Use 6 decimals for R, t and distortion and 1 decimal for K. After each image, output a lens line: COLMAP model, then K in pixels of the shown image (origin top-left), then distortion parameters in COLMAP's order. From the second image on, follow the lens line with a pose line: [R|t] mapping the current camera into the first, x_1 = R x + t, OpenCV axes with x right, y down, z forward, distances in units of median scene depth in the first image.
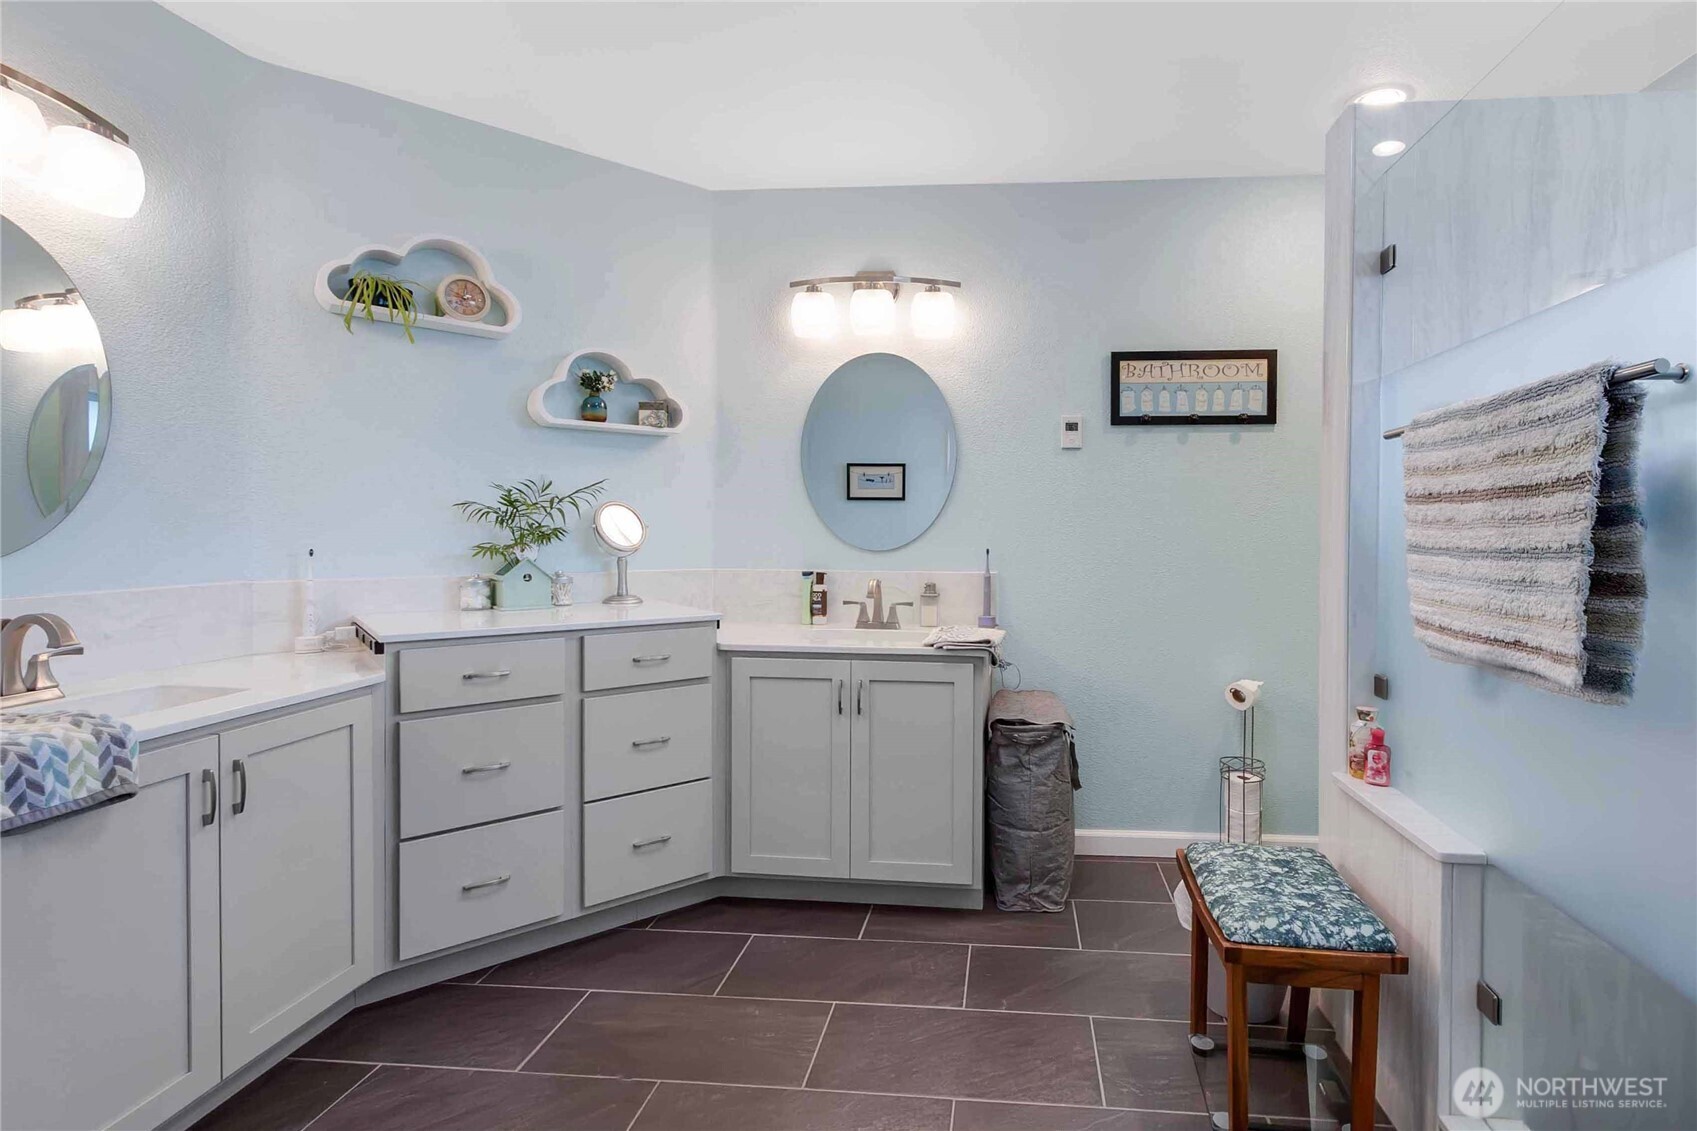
lens RADIAL K [[835.1, 0, 909.1], [0, 835.1, 526.7], [0, 0, 1]] dist [0.024222, 0.000379]
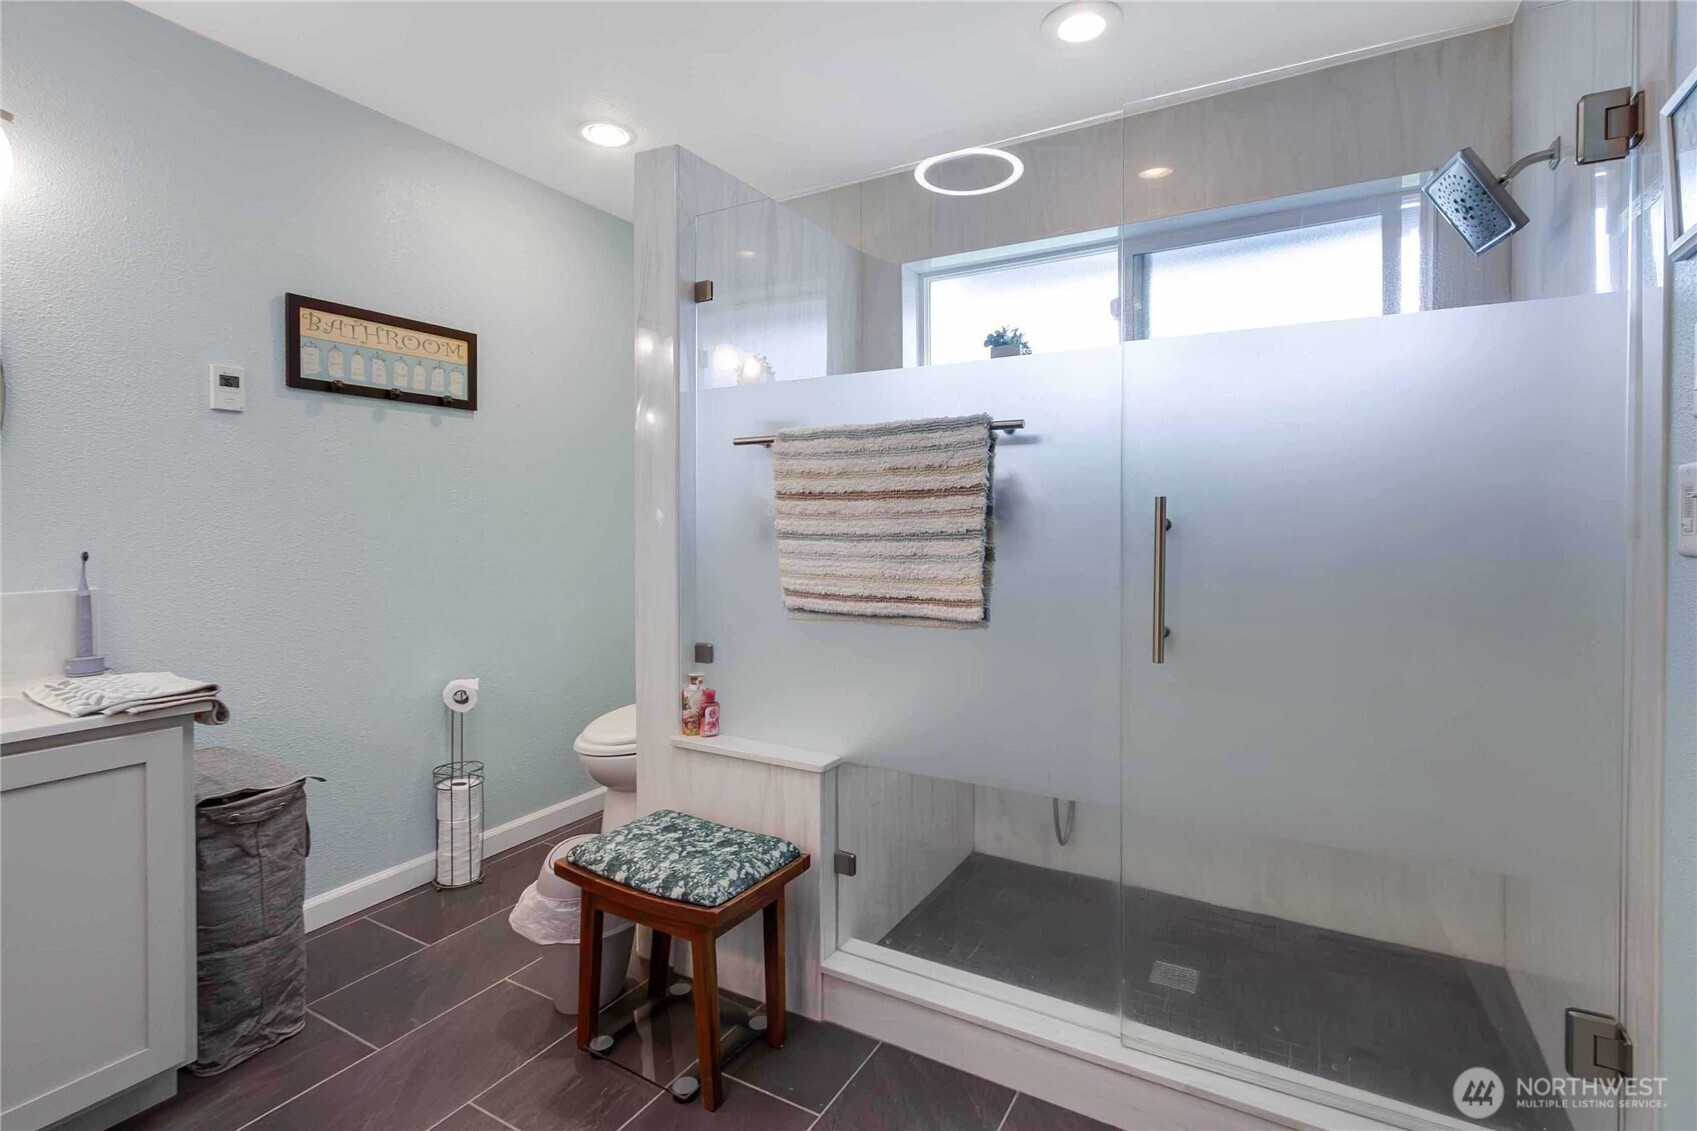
lens RADIAL K [[850.1, 0, 807.6], [0, 850.1, 517.6], [0, 0, 1]] dist [0.020932, 0.000417]
pose [[0.417082, -0.003263, 0.908863, -0.325442], [-0.000382, 0.999993, 0.003766, -0.003175], [-0.908869, -0.001918, 0.417078, 0.260793]]
